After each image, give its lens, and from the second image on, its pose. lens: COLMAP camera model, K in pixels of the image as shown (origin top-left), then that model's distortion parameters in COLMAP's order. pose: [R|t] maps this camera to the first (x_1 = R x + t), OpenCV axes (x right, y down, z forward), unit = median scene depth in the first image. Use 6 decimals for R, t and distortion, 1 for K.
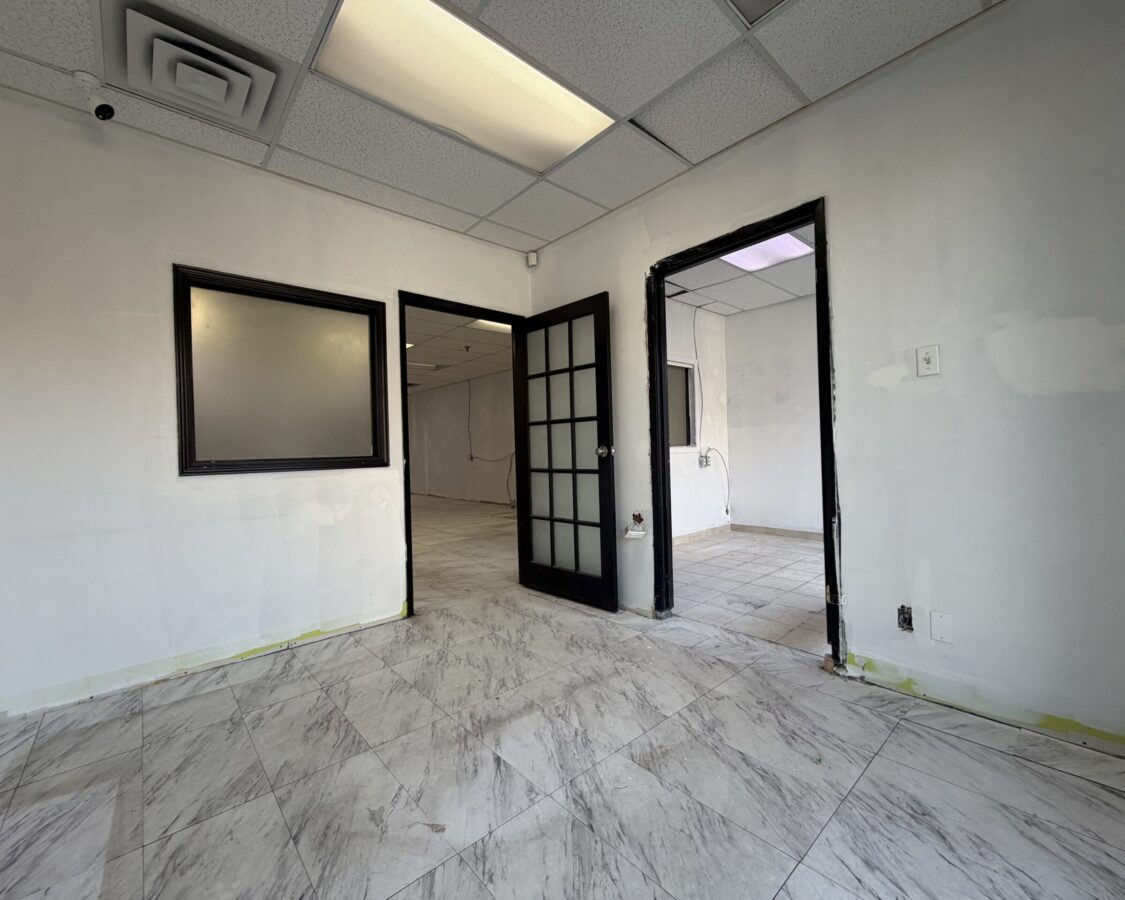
lens RADIAL K [[479.4, 0, 562.5], [0, 479.4, 450.0], [0, 0, 1]] dist [-0.000499, -0.000196]
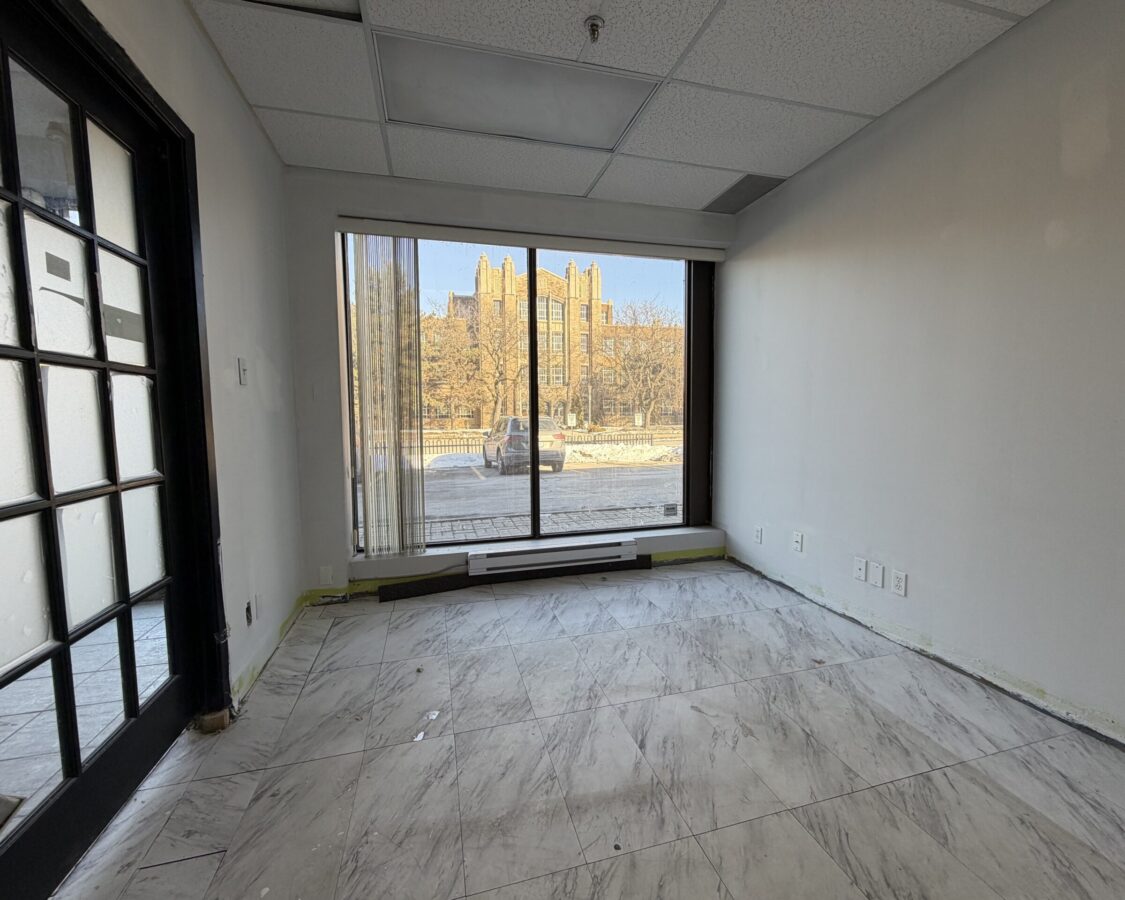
lens RADIAL K [[479.4, 0, 562.5], [0, 479.4, 450.0], [0, 0, 1]] dist [-0.000499, -0.000196]
pose [[-0.894851, 0.009089, 0.446272, -0.412239], [0.038284, 0.997671, 0.056447, -0.043037], [-0.444720, 0.067596, -0.893115, 1.802853]]
